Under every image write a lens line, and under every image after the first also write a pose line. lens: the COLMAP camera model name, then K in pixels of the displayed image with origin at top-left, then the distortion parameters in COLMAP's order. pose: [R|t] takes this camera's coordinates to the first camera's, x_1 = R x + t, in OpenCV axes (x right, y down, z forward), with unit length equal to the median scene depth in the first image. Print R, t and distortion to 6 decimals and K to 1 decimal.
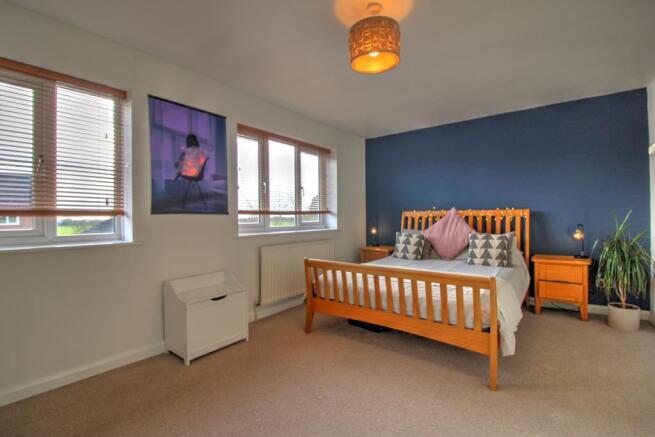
lens RADIAL K [[310.0, 0, 327.9], [0, 310.0, 216.7], [0, 0, 1]] dist [-0.011152, -0.000036]
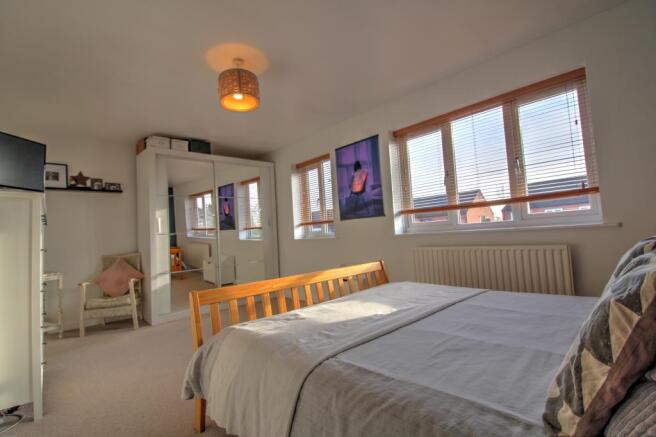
lens RADIAL K [[310.5, 0, 325.9], [0, 310.5, 214.7], [0, 0, 1]] dist [-0.011152, -0.000036]
pose [[-0.172273, -0.032012, -0.984529, 0.929092], [0.072975, 0.996311, -0.045164, 0.025572], [0.982342, -0.079626, -0.169302, 1.052069]]
